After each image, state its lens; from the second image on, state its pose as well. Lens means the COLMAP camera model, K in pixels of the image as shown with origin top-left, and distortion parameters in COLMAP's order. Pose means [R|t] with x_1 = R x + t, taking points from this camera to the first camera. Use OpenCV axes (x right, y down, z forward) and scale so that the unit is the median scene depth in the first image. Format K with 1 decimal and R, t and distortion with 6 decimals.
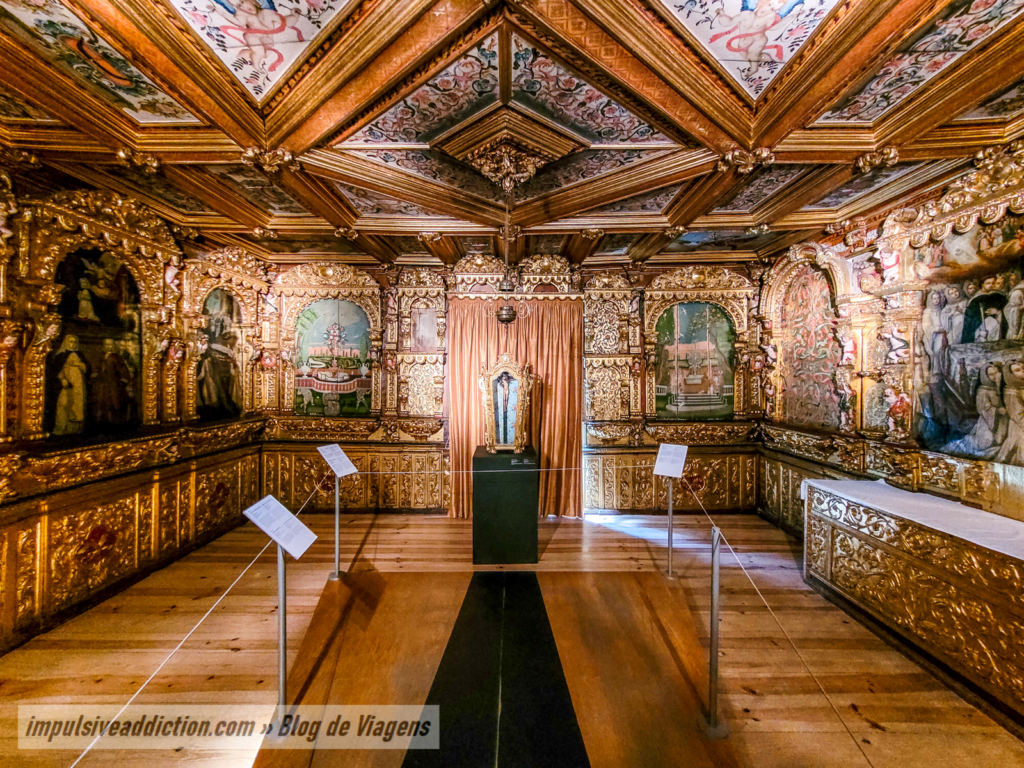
lens RADIAL K [[411.6, 0, 513.9], [0, 411.6, 380.0], [0, 0, 1]] dist [0.009447, 0.000176]
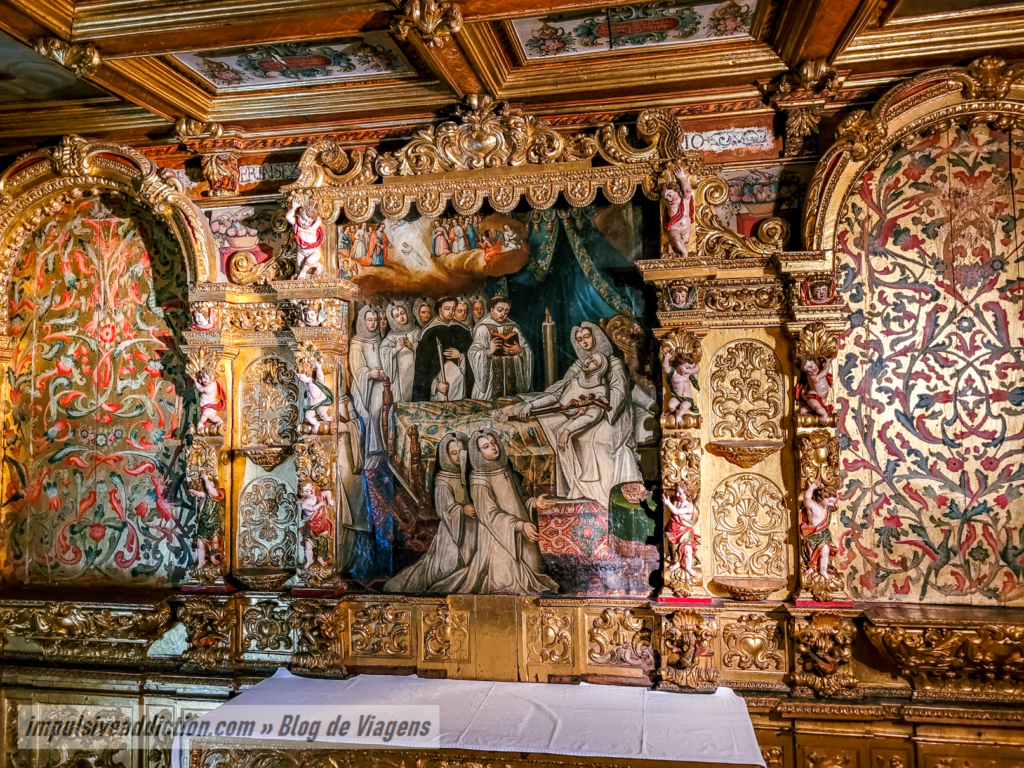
lens RADIAL K [[772.1, 0, 513.0], [0, 772.1, 384.7], [0, 0, 1]] dist [0.062113, -0.049078]
pose [[0.168230, 0.046889, 0.984632, 0.005588], [0.022410, 0.998428, -0.051375, -0.045553], [-0.985493, 0.030709, 0.166915, 0.598185]]
